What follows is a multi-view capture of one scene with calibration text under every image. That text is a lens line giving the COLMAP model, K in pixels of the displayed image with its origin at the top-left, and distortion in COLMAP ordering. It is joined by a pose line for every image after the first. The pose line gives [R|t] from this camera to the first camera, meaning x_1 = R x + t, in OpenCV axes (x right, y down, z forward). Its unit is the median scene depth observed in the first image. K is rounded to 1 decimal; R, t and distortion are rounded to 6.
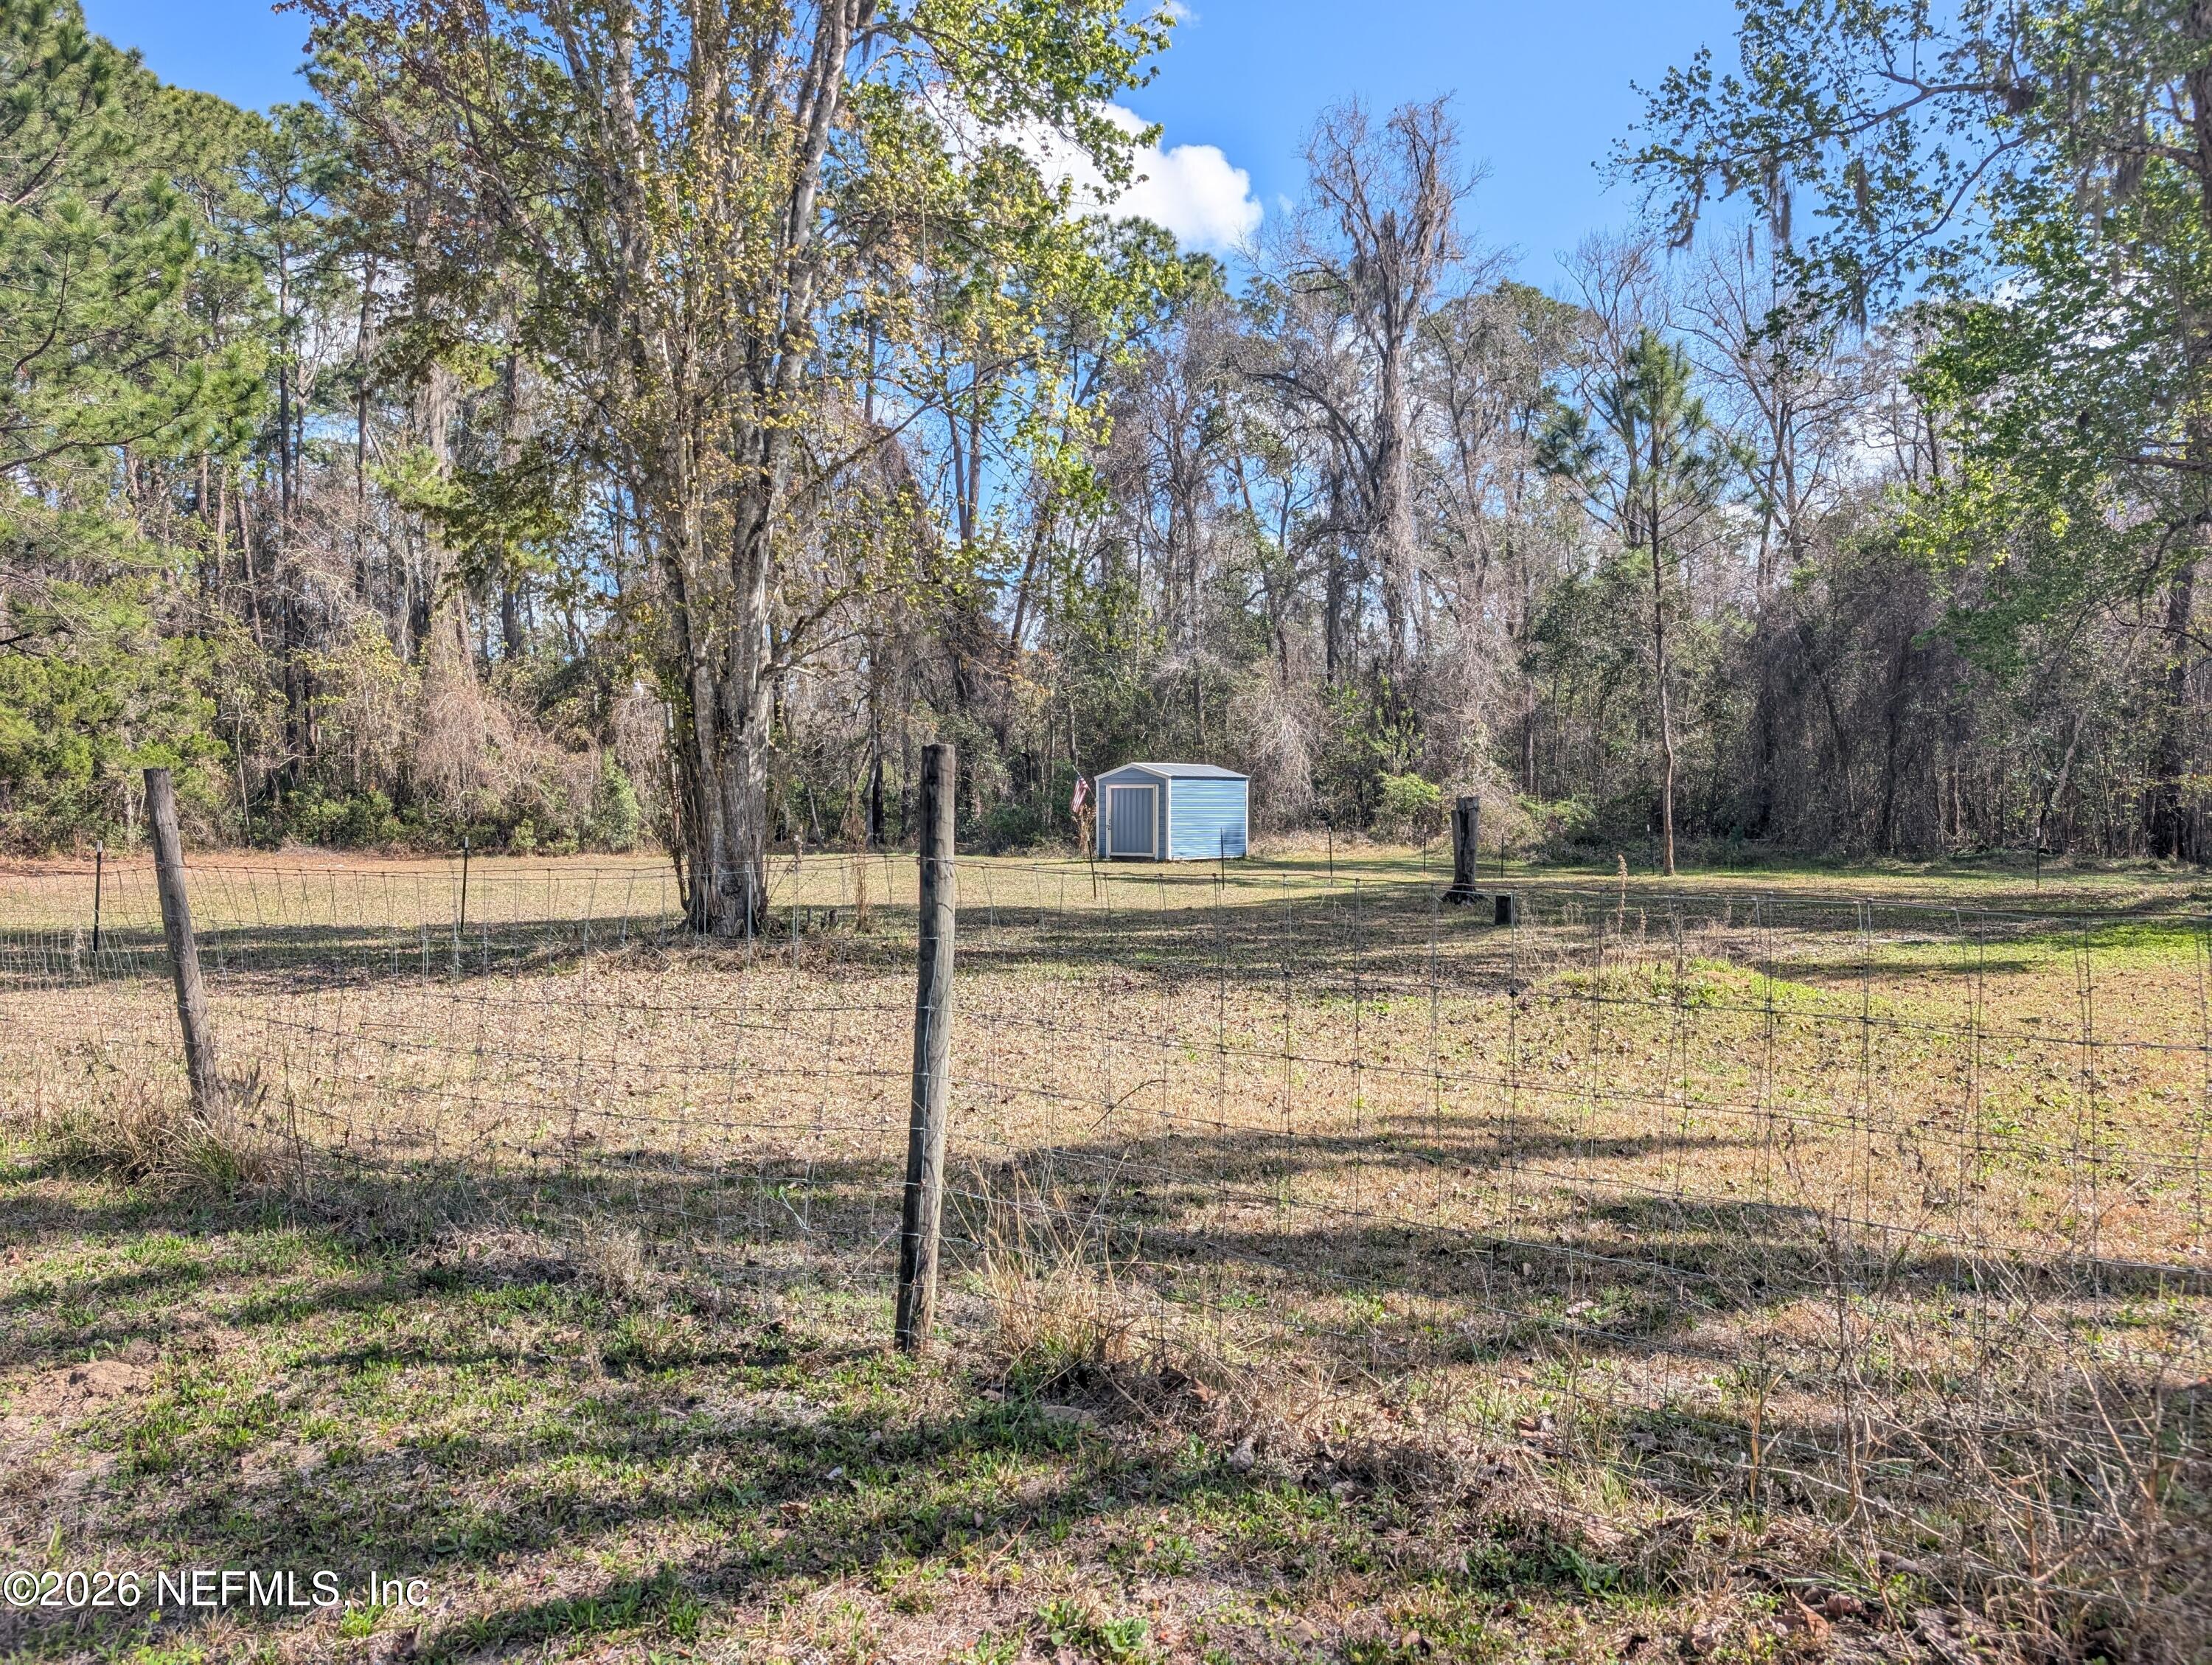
lens RADIAL K [[1585.4, 0, 1106.6], [0, 1585.4, 837.9], [0, 0, 1]] dist [0.020772, -0.020265]
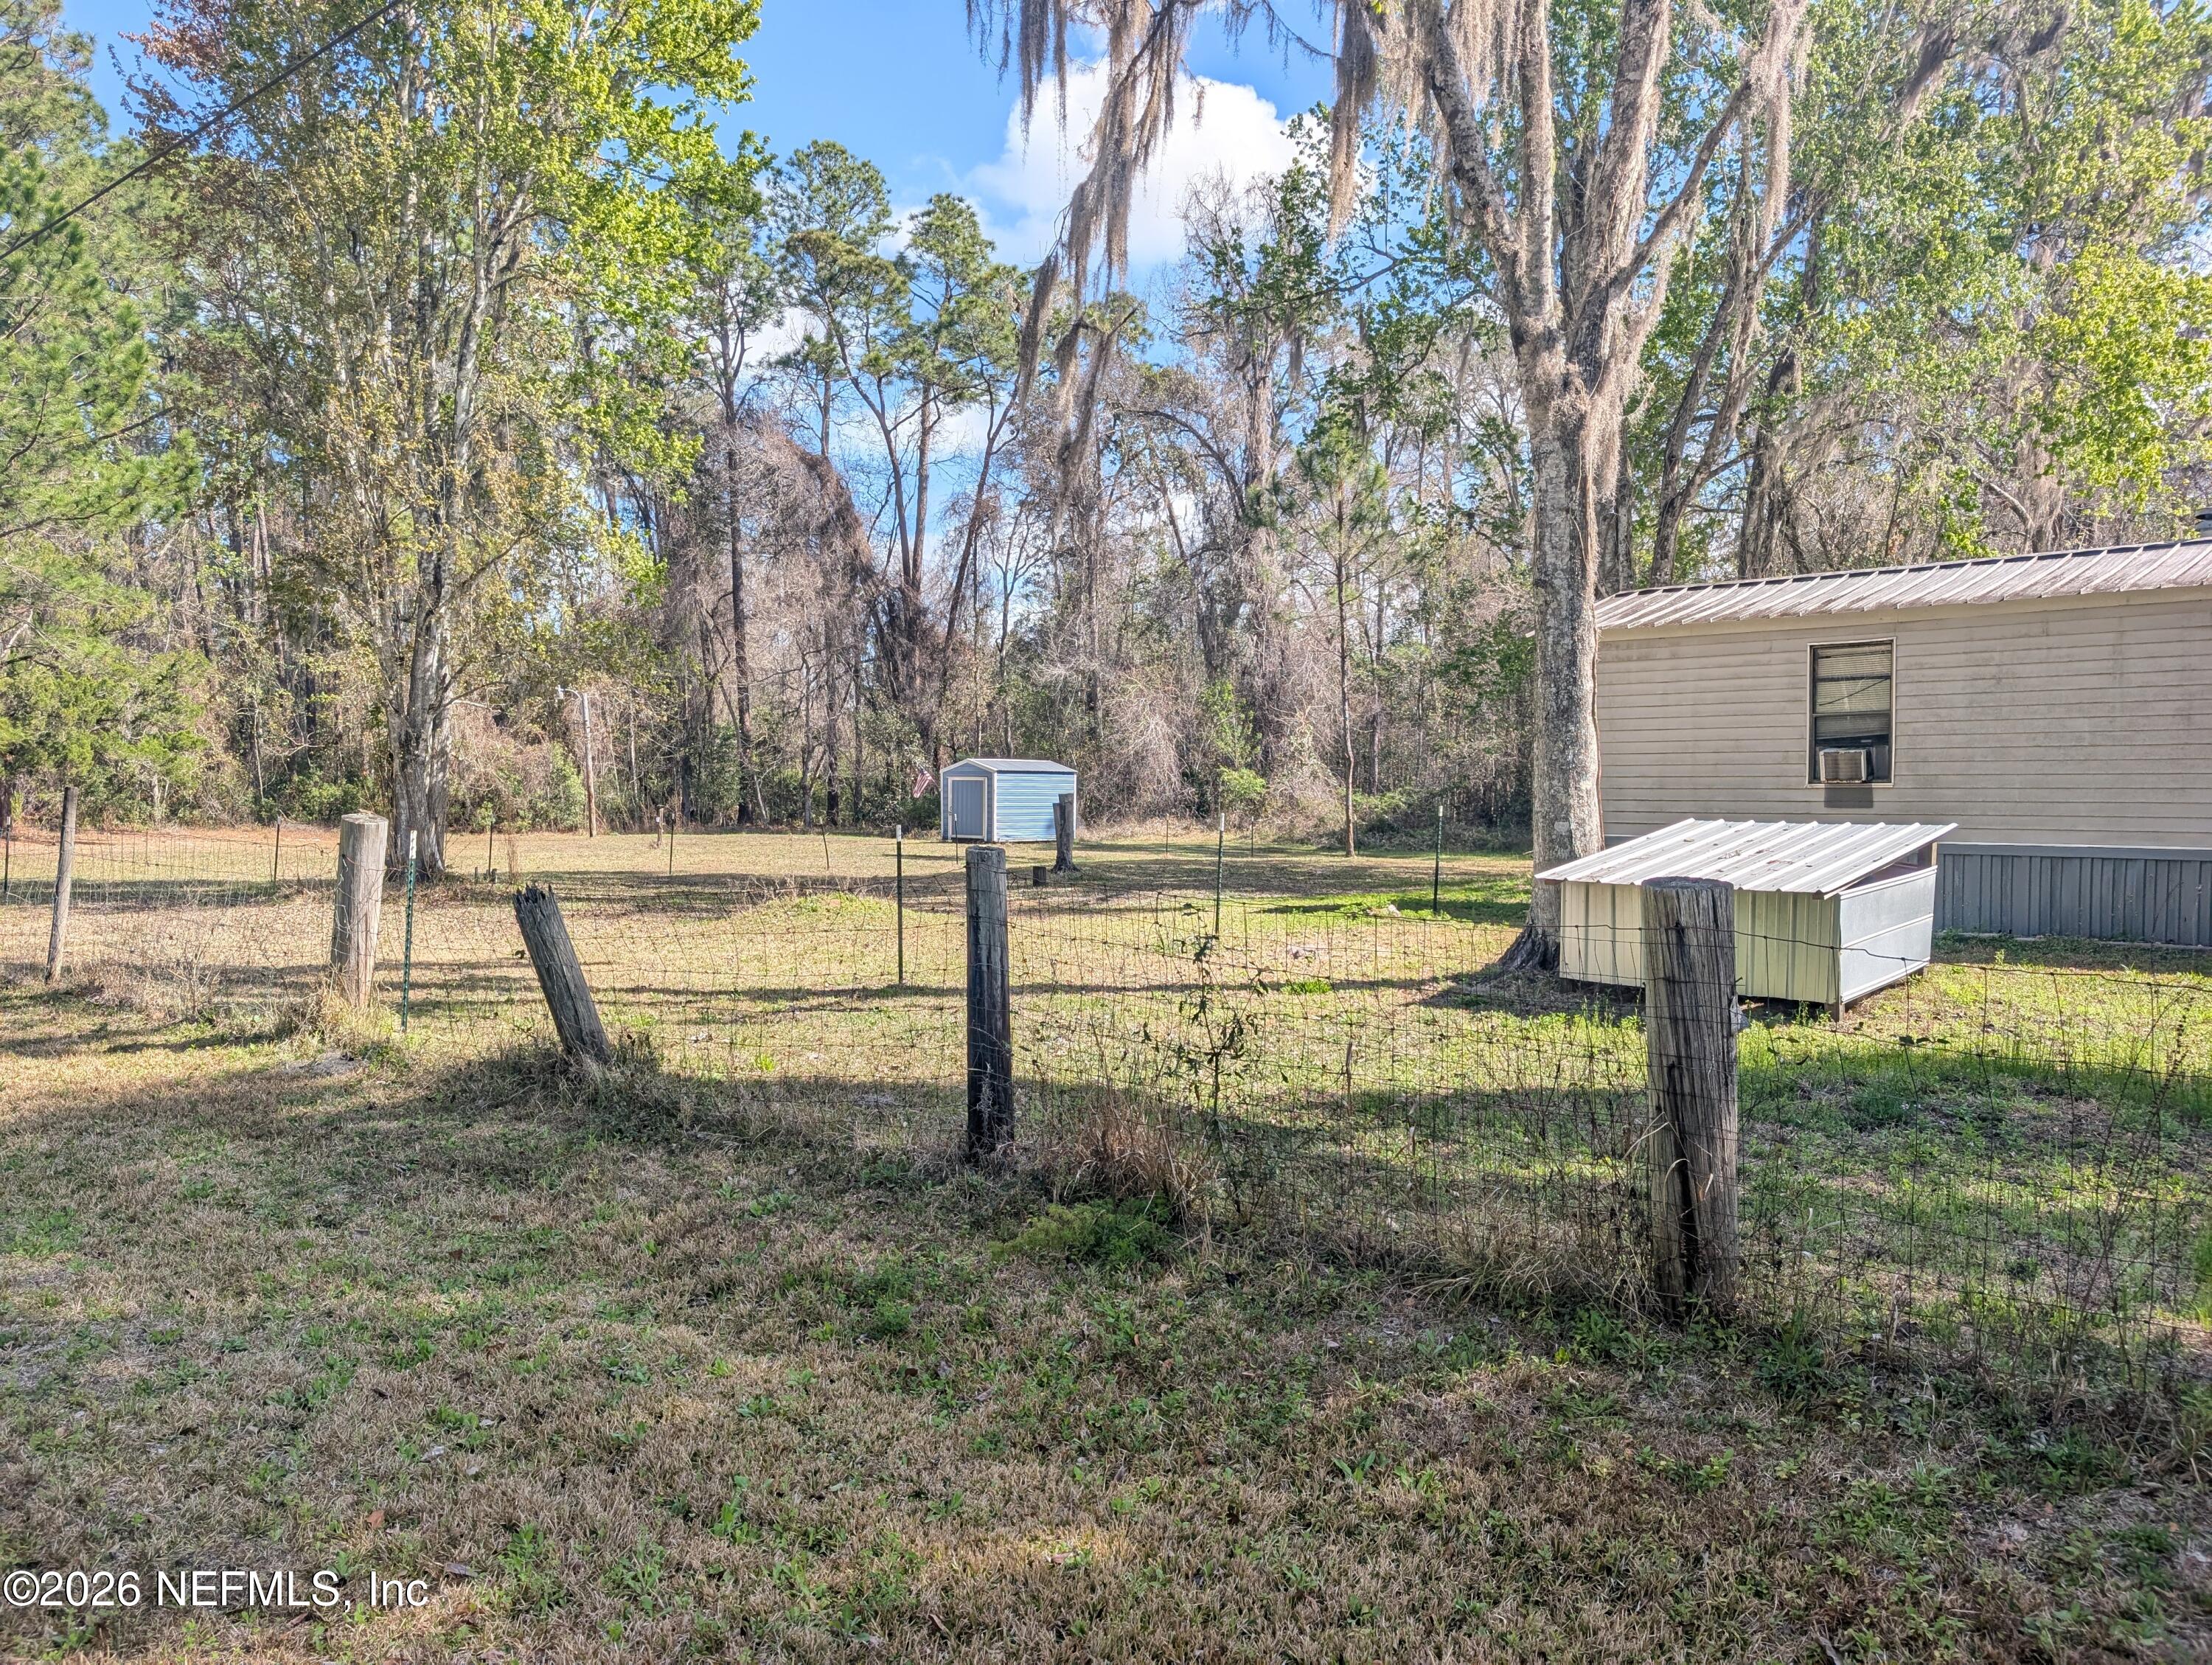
lens RADIAL K [[1585.4, 0, 1095.8], [0, 1585.4, 851.2], [0, 0, 1]] dist [0.020772, -0.020265]
pose [[0.998917, 0.010852, -0.045254, 0.154126], [-0.010228, 0.999850, 0.013981, 0.003860], [0.045399, -0.013503, 0.998878, -0.161801]]
